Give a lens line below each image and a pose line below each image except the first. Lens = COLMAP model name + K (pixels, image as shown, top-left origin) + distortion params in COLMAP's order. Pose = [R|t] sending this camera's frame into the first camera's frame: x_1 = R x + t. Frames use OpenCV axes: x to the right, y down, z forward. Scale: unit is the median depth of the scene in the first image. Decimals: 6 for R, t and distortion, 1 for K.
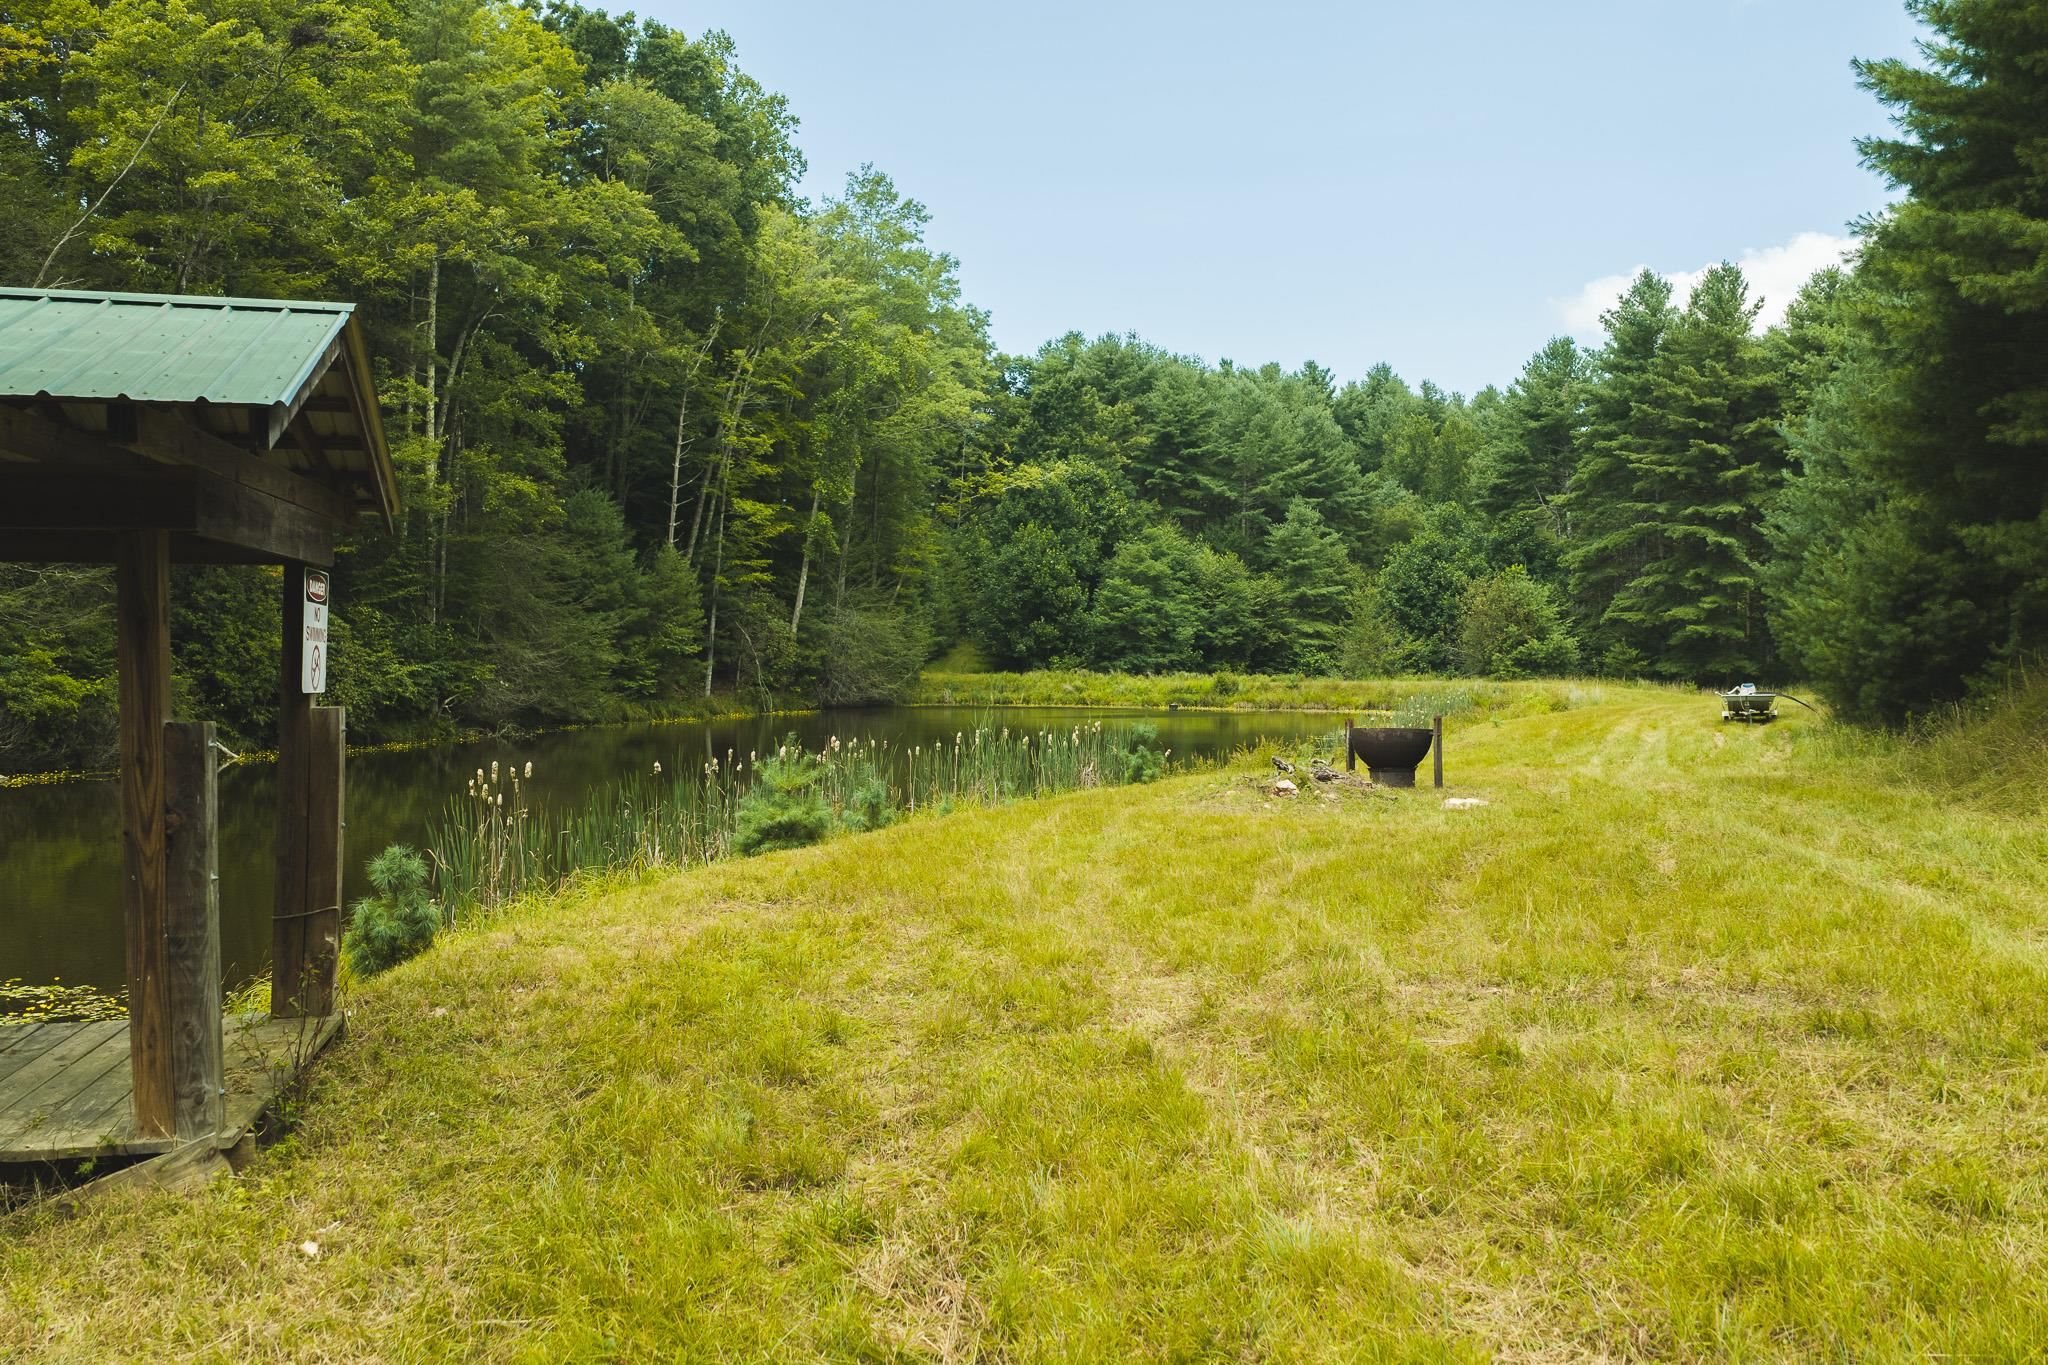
lens RADIAL K [[1691.1, 0, 1024.0], [0, 1691.1, 682.5], [0, 0, 1]] dist [0.014931, -0.024122]
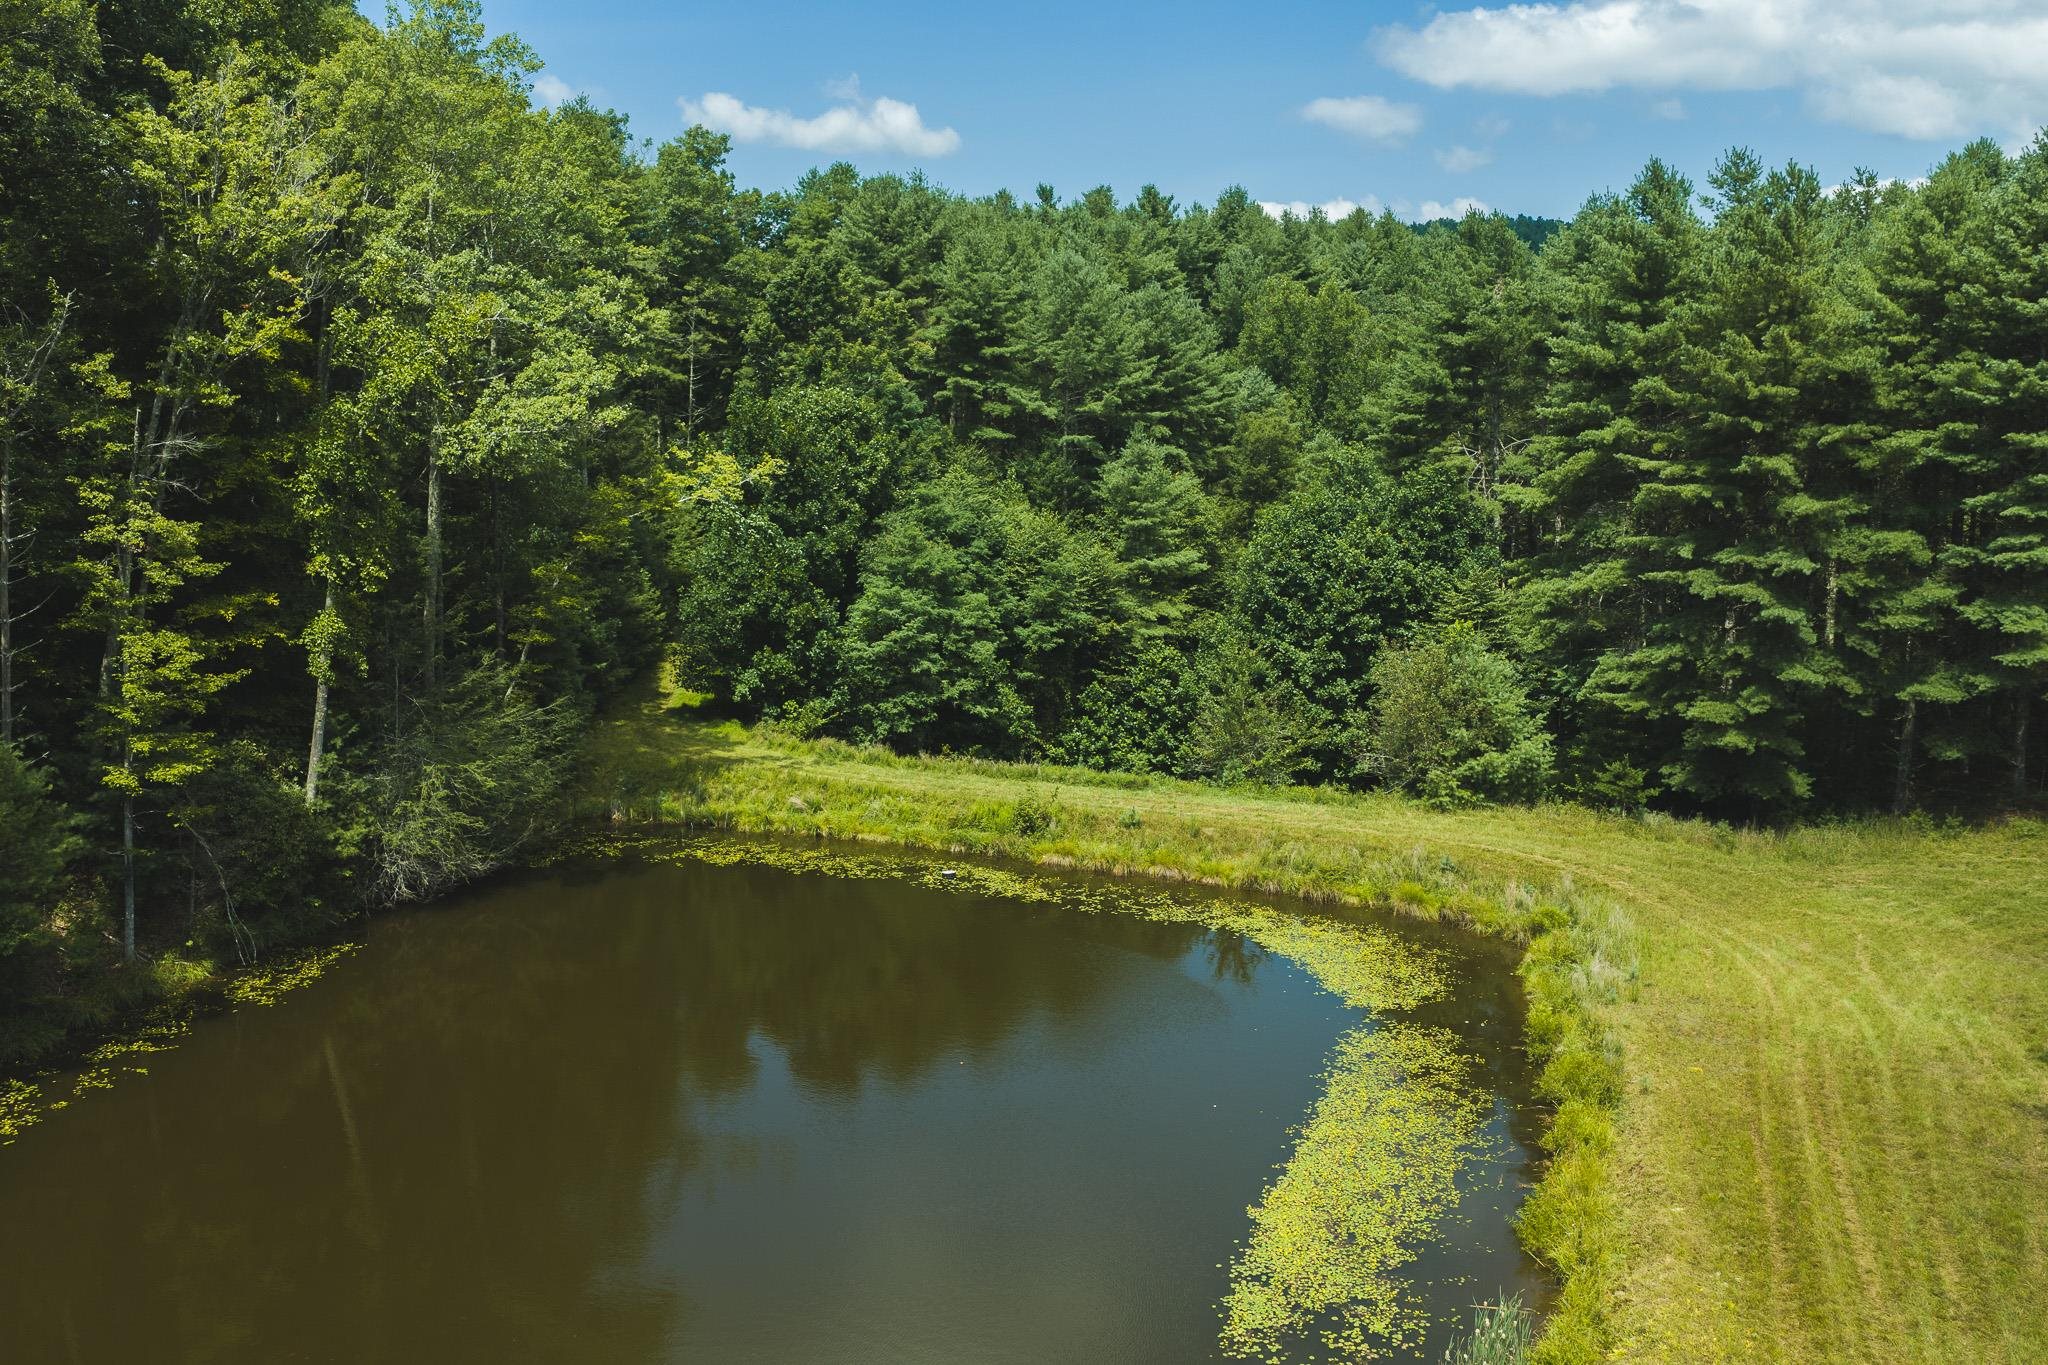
lens RADIAL K [[1633.6, 0, 1053.2], [0, 1633.6, 684.1], [0, 0, 1]] dist [0.031555, -0.003053]
pose [[0.993117, -0.019006, 0.115575, 0.041363], [0.000511, 0.987440, 0.157993, -0.114940], [-0.117126, -0.156847, 0.980653, 0.293709]]
